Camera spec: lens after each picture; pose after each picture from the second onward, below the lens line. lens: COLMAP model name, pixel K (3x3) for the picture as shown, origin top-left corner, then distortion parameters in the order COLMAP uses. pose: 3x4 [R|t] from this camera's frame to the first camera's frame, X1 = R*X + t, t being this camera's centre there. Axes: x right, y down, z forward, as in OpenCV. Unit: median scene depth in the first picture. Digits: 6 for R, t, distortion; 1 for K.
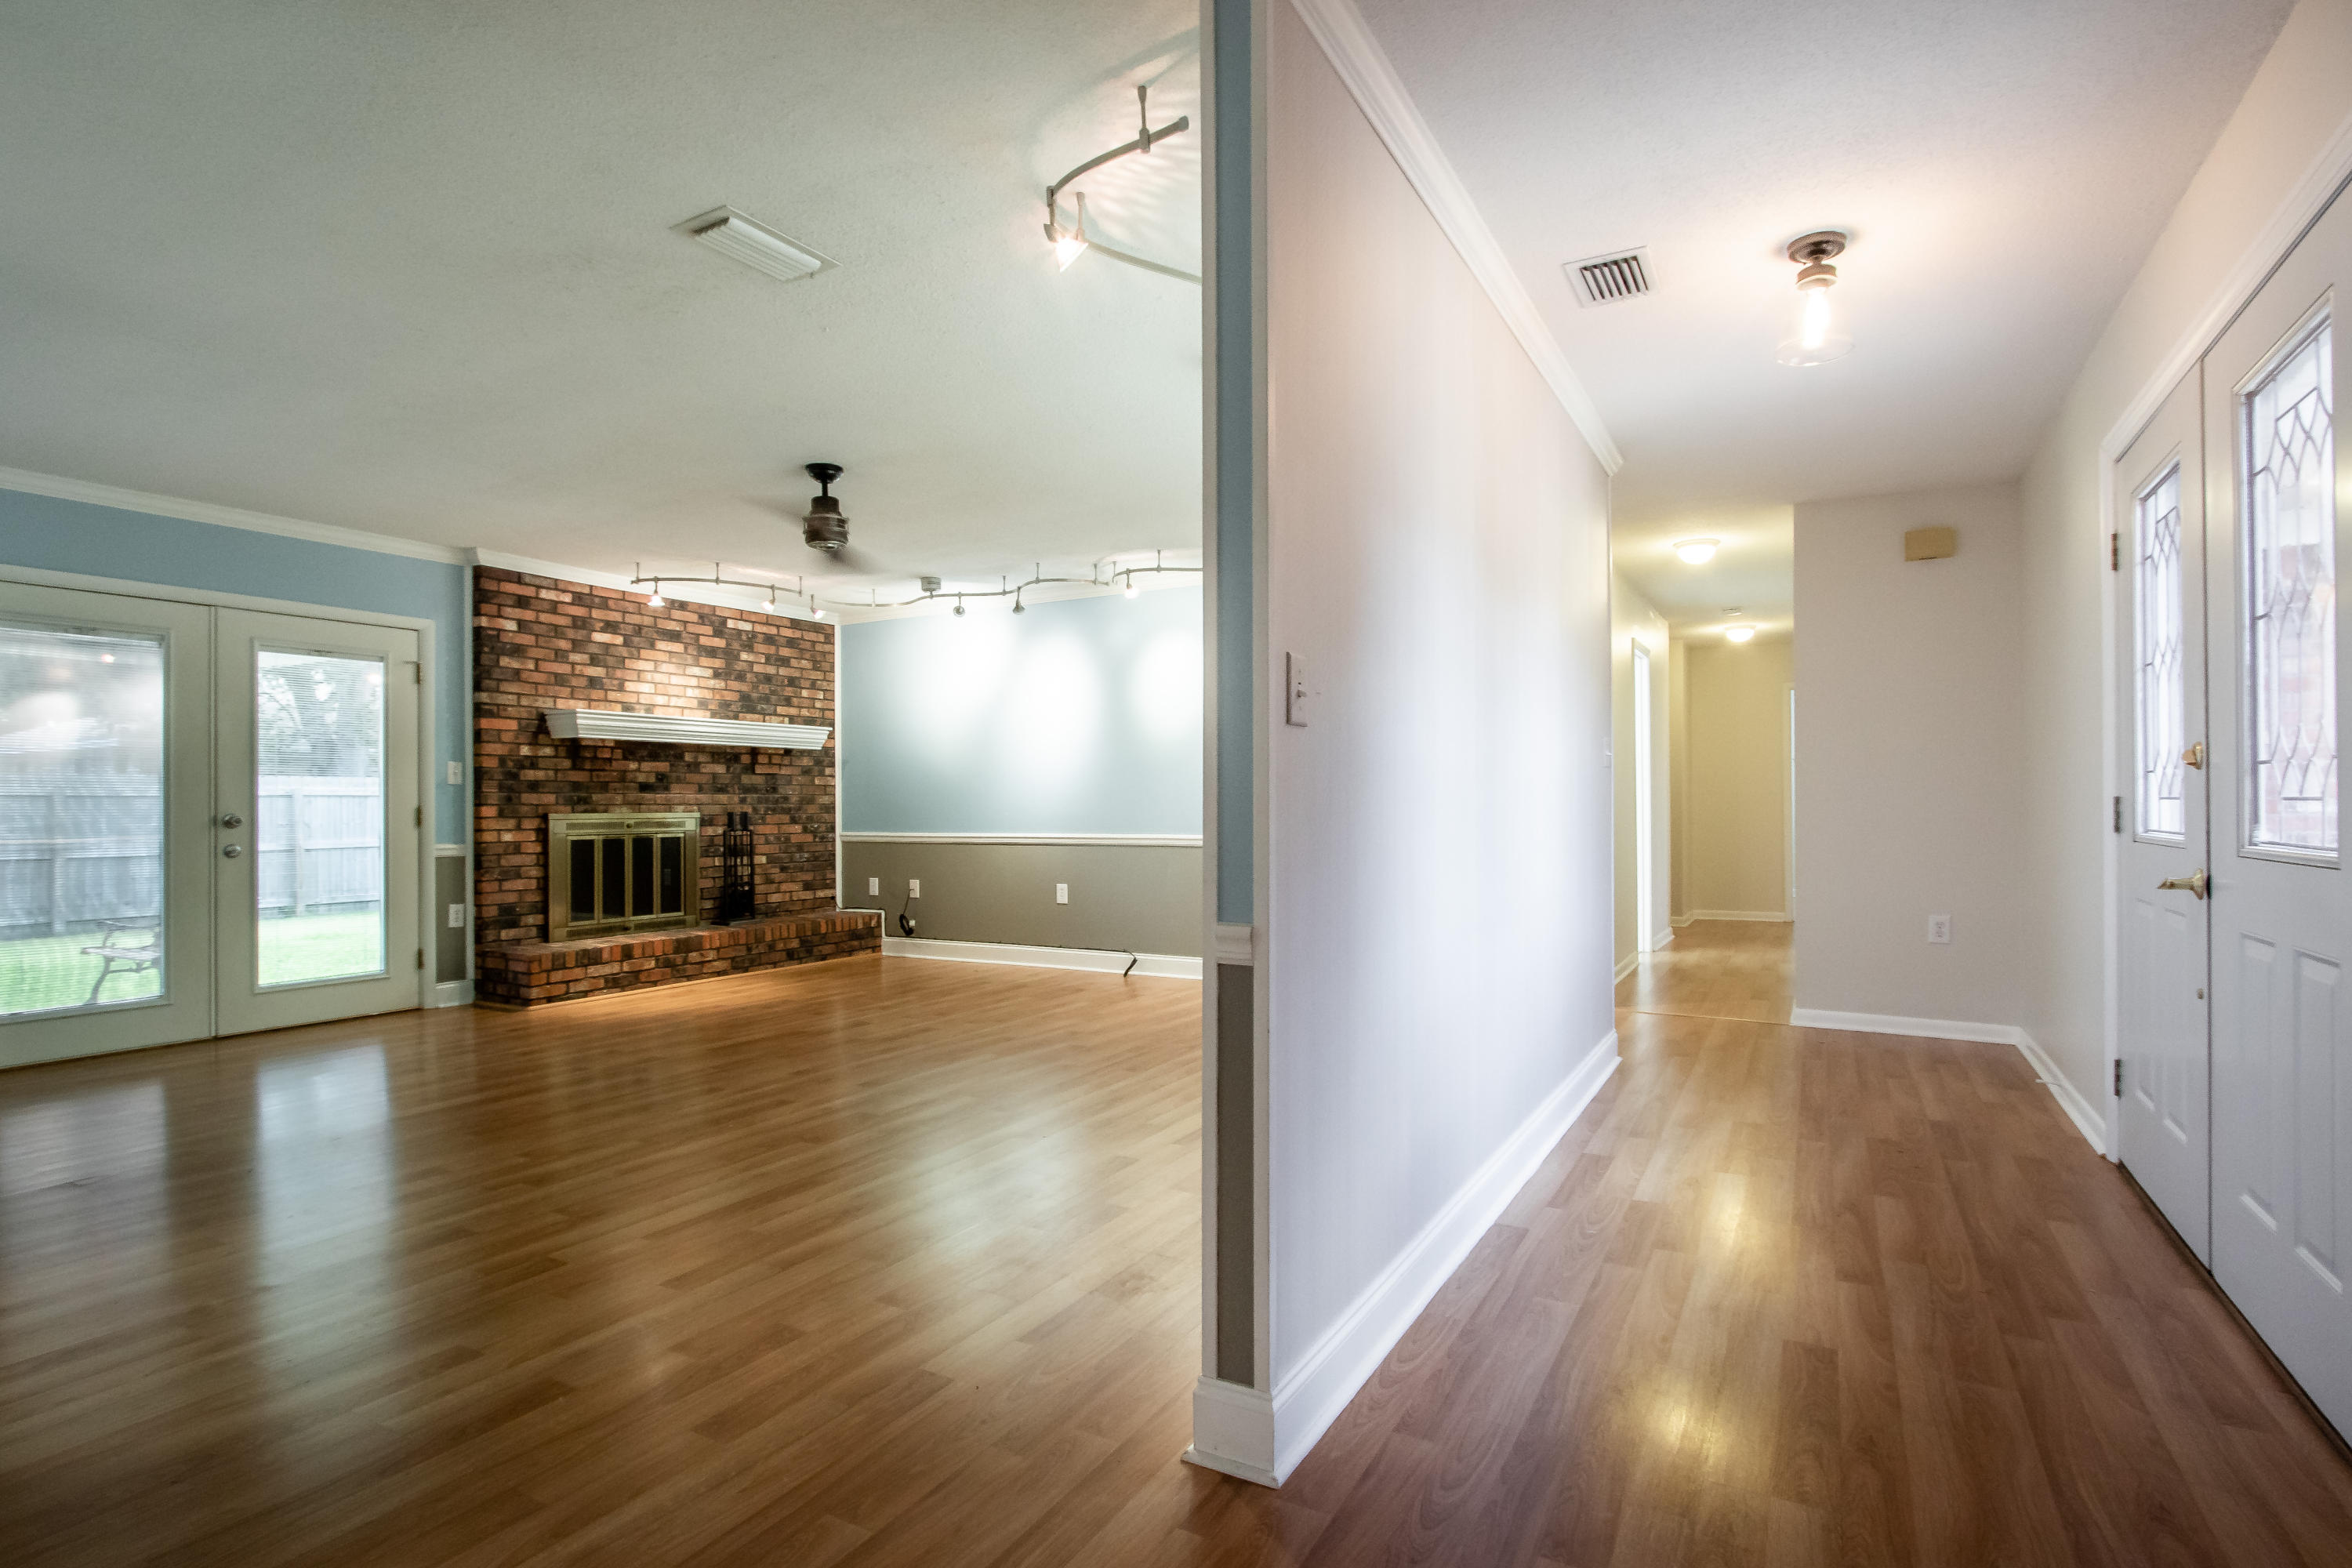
lens RADIAL K [[1160.4, 0, 1179.6], [0, 1160.4, 800.8], [0, 0, 1]] dist [-0.007049, -0.000567]
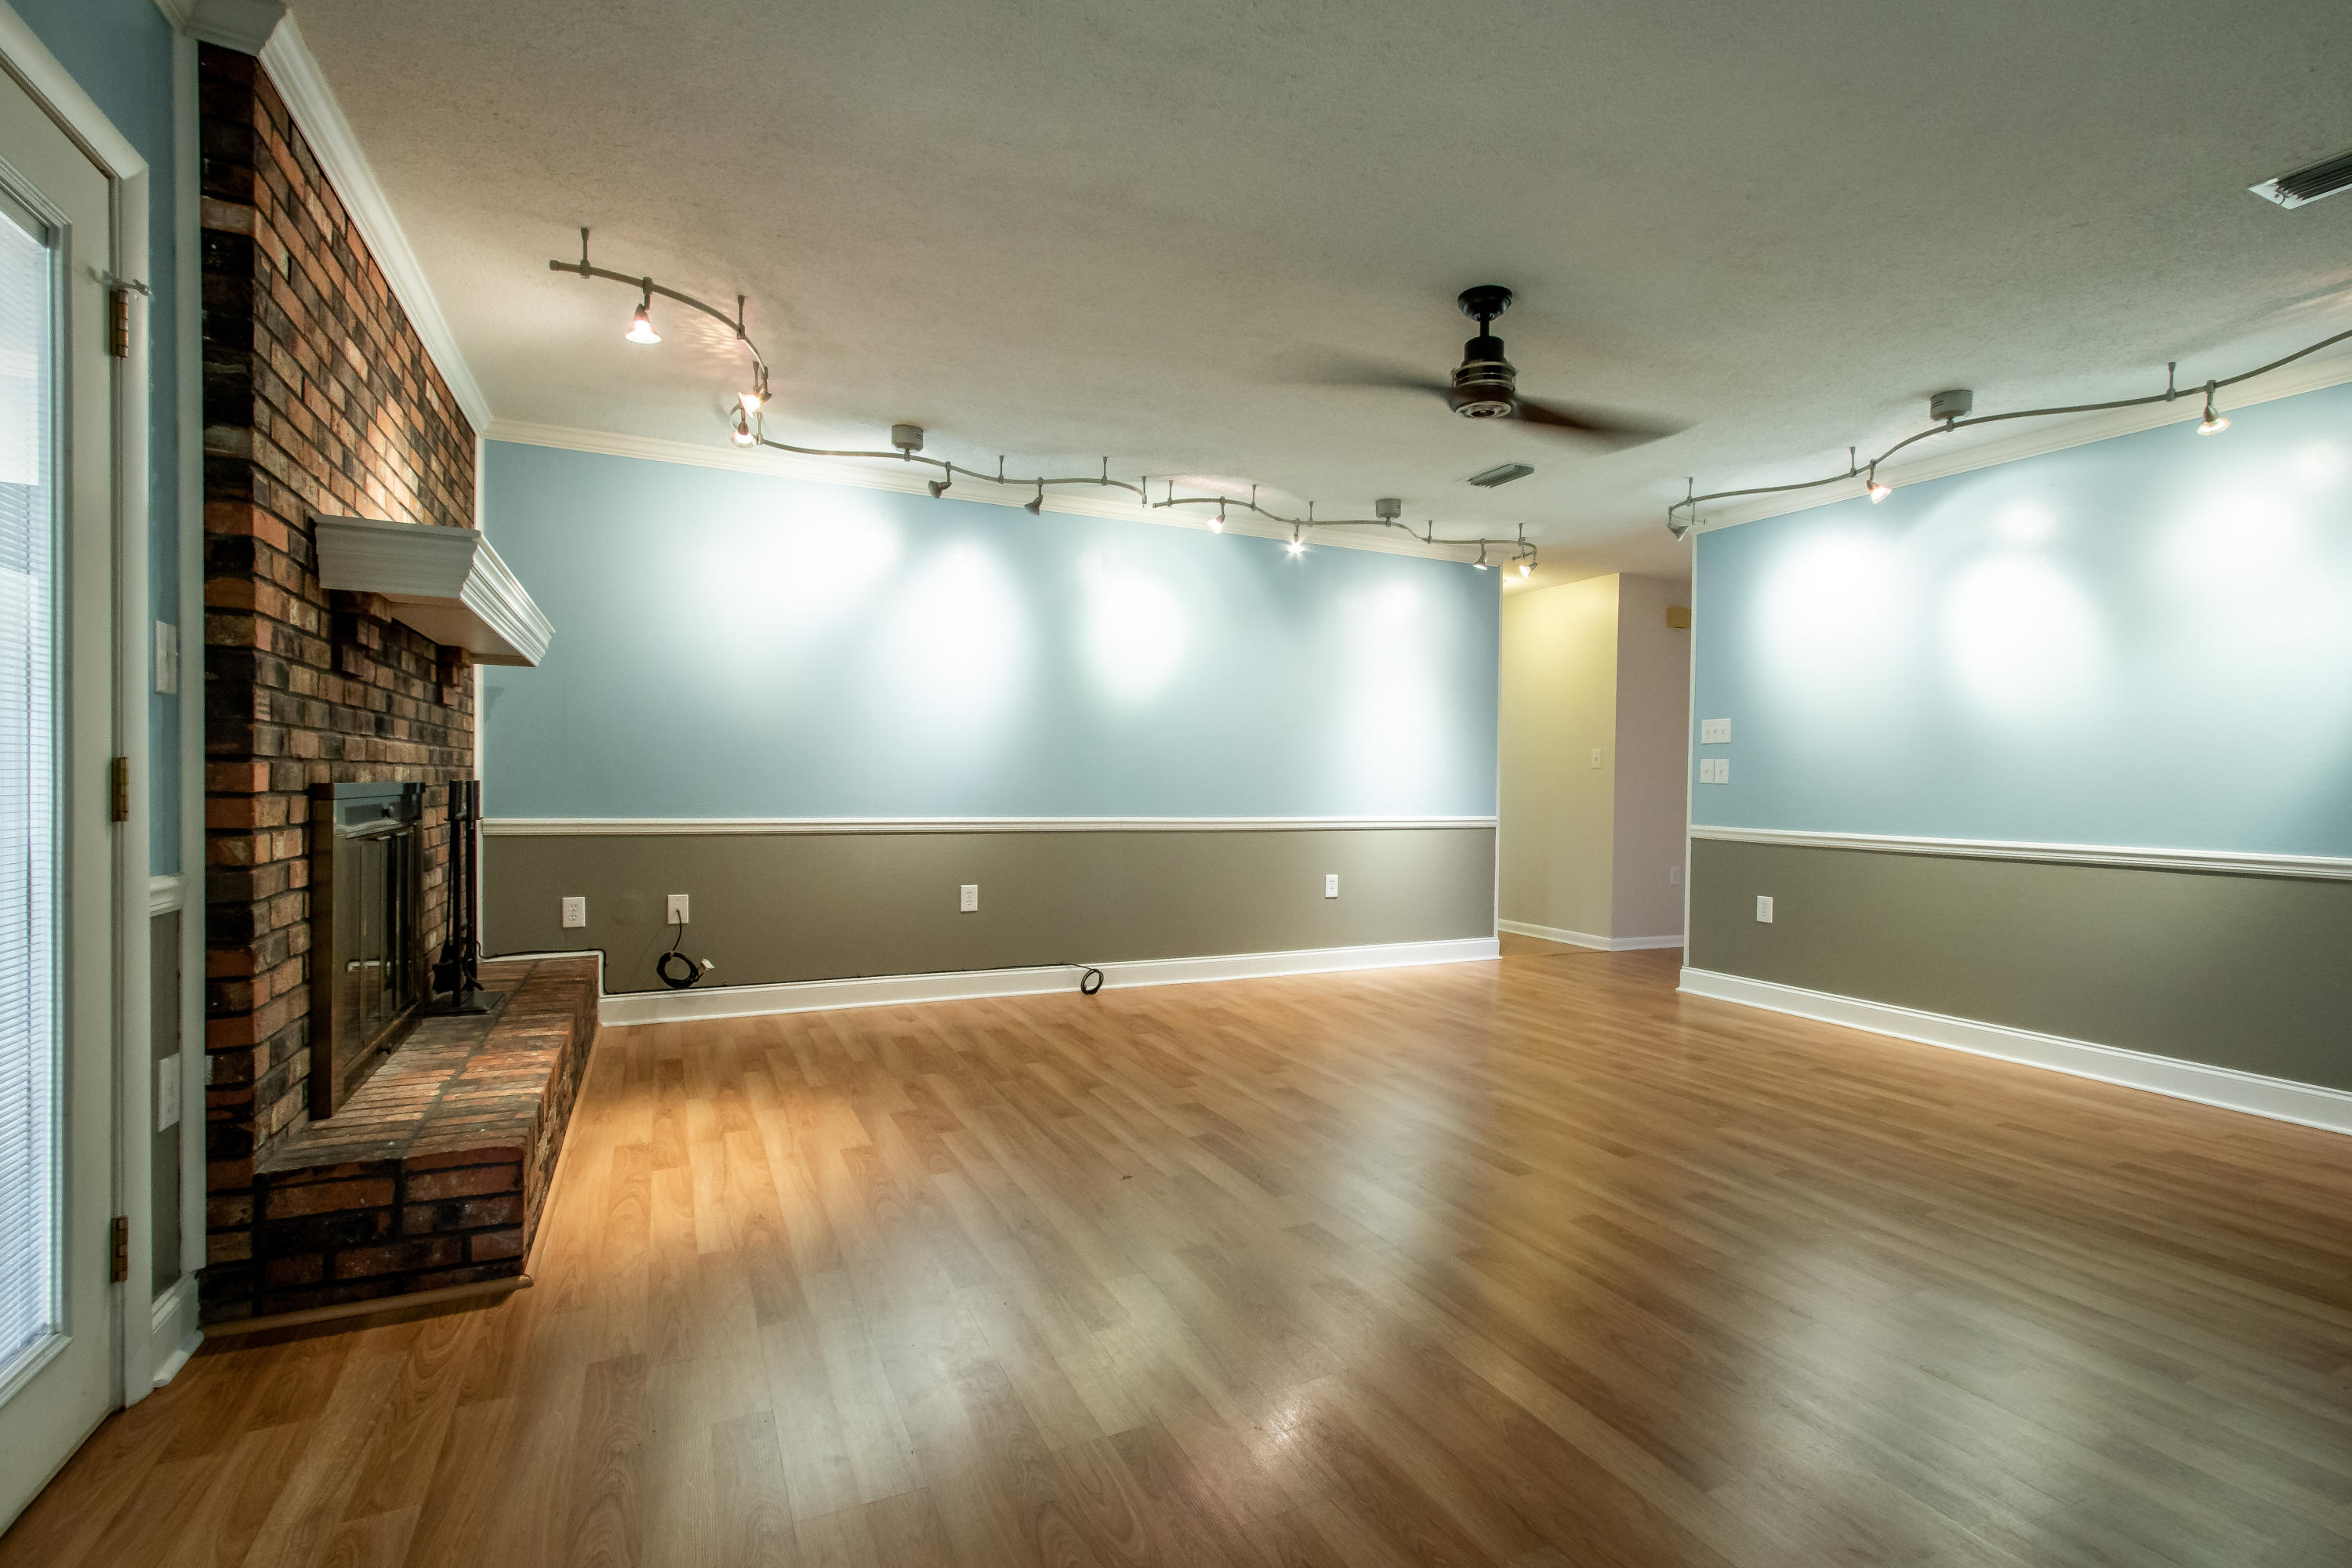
lens RADIAL K [[1102.2, 0, 1215.8], [0, 1102.2, 801.3], [0, 0, 1]] dist [-0.004658, 0.005211]
pose [[0.547953, 0.000017, 0.836509, -0.664029], [-0.022551, 0.999637, 0.014751, 0.004686], [-0.836205, -0.026947, 0.547754, 0.532154]]
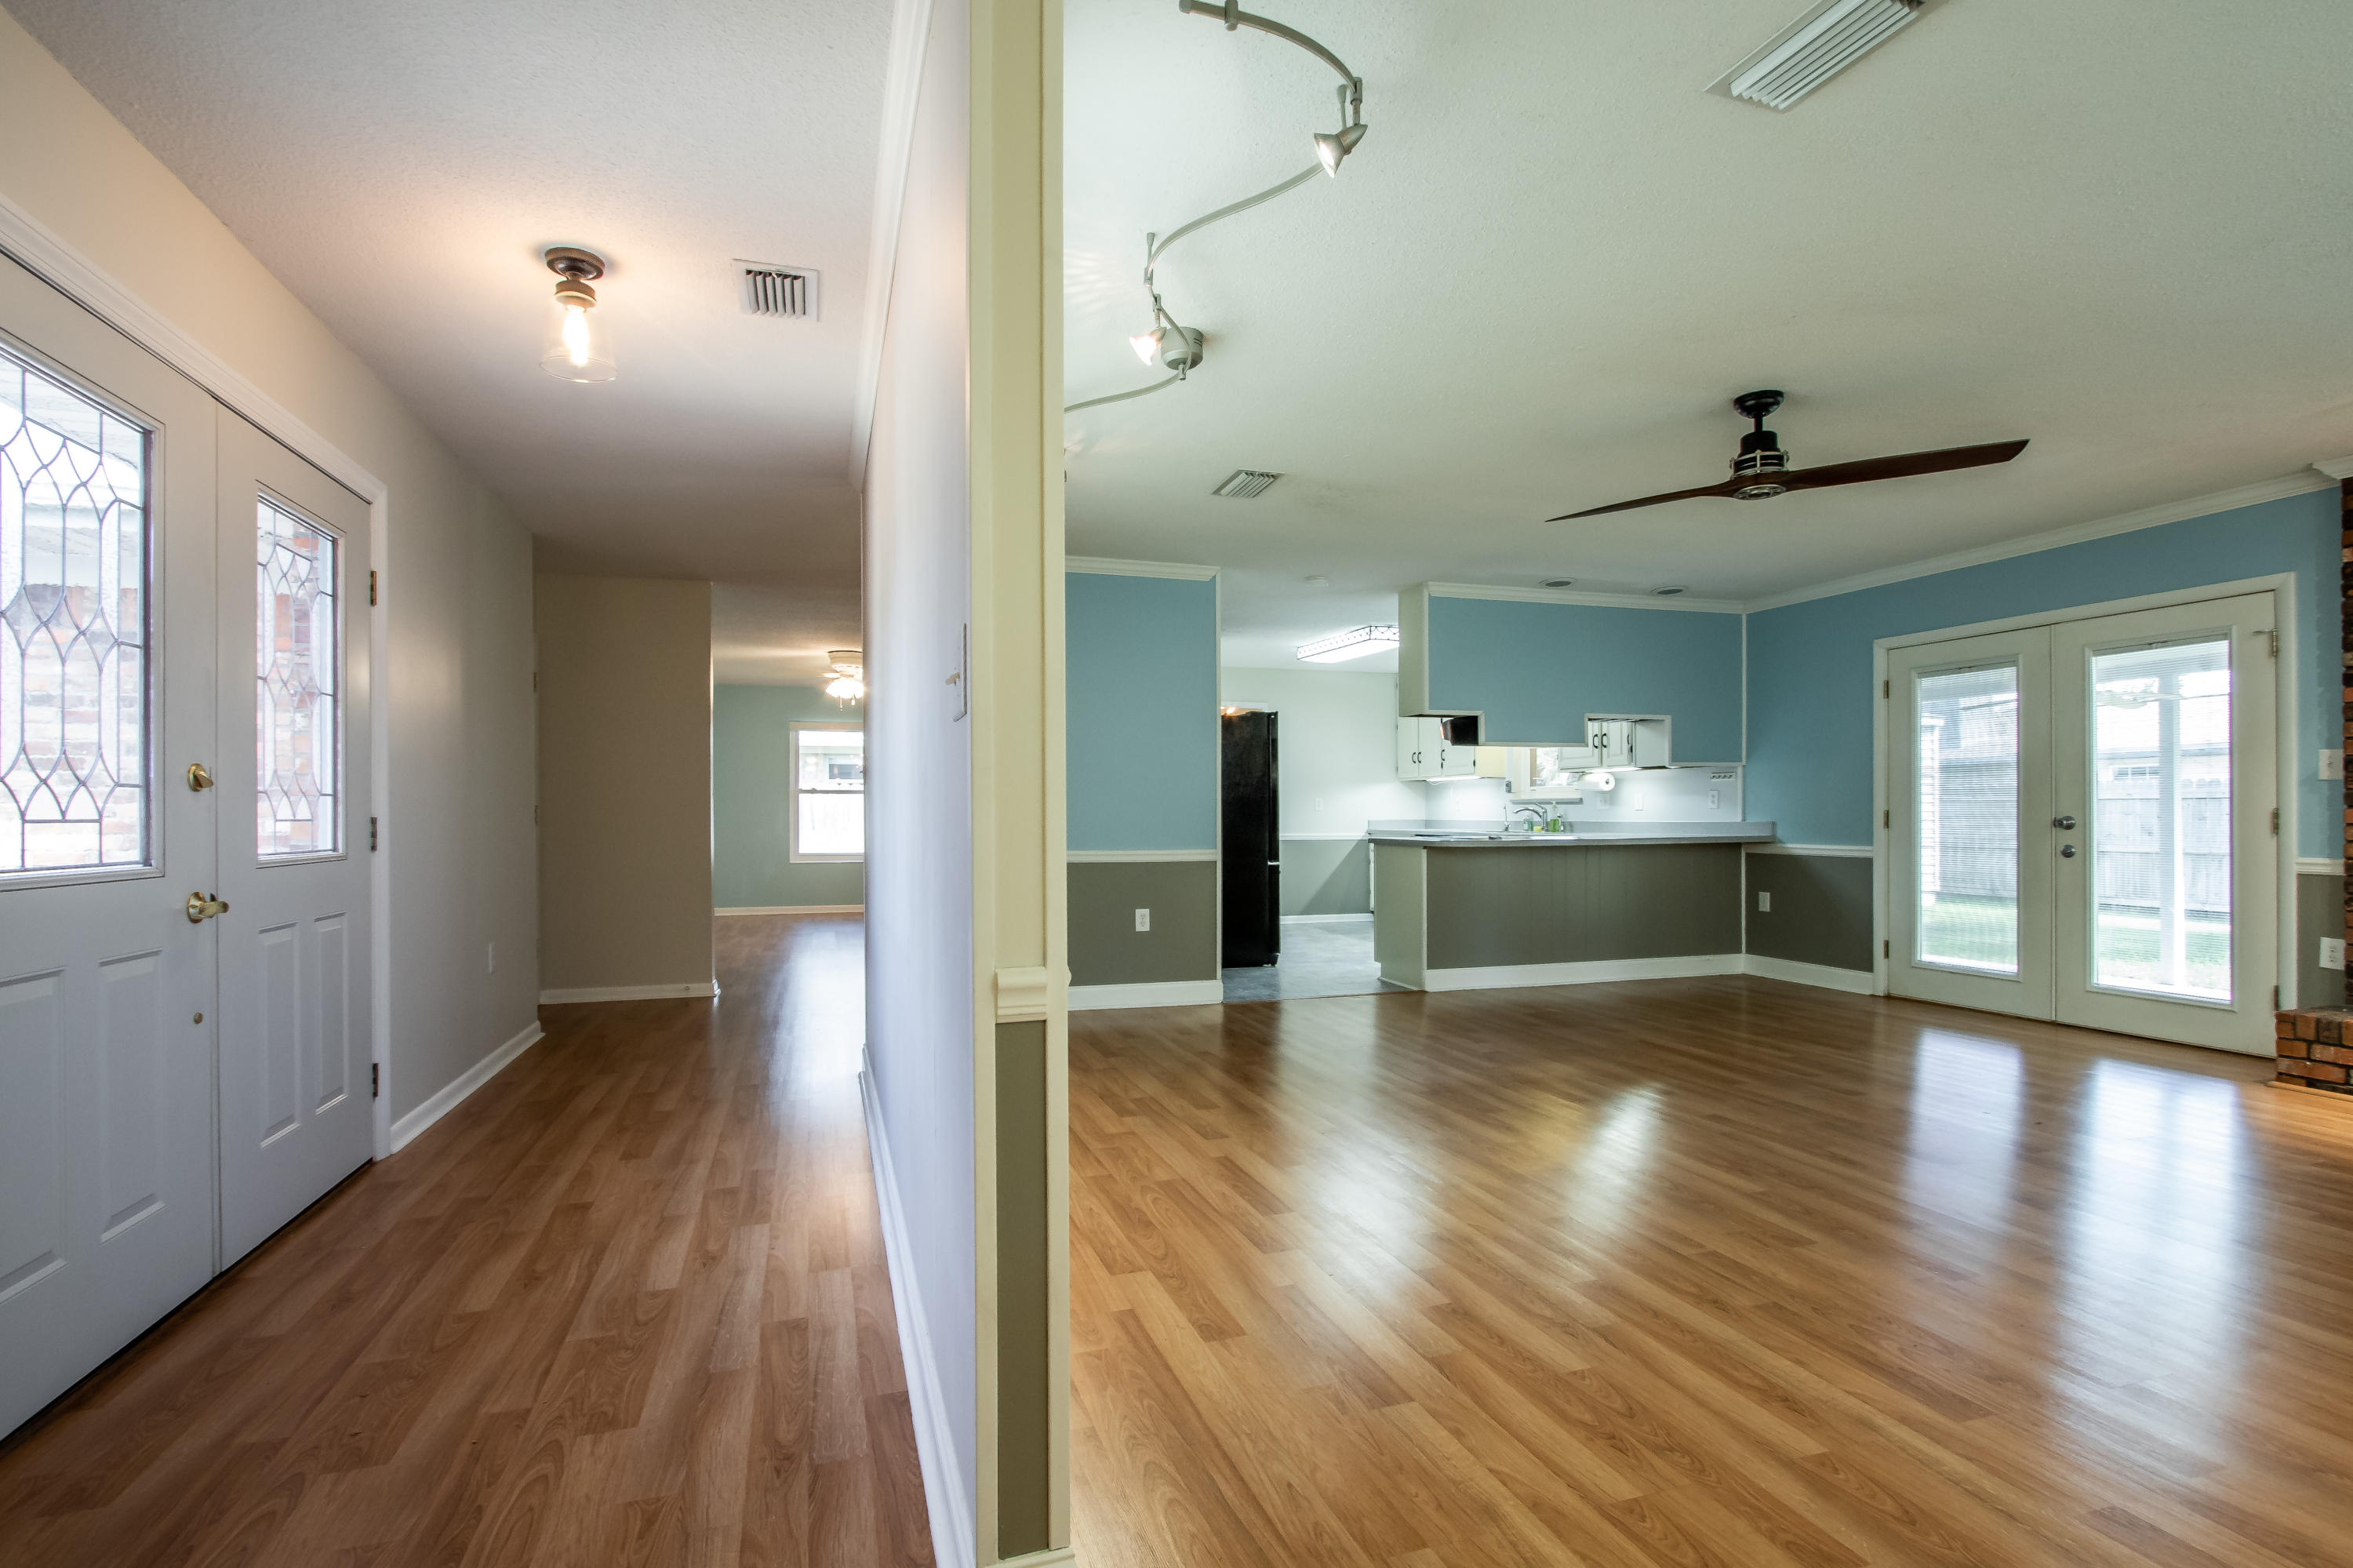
lens RADIAL K [[1102.7, 0, 1170.3], [0, 1102.7, 809.1], [0, 0, 1]] dist [-0.004658, 0.005211]
pose [[-0.680486, 0.005998, -0.732737, 0.381799], [0.013305, 0.999903, -0.004172, -0.001642], [0.732640, -0.012588, -0.680500, 0.857855]]
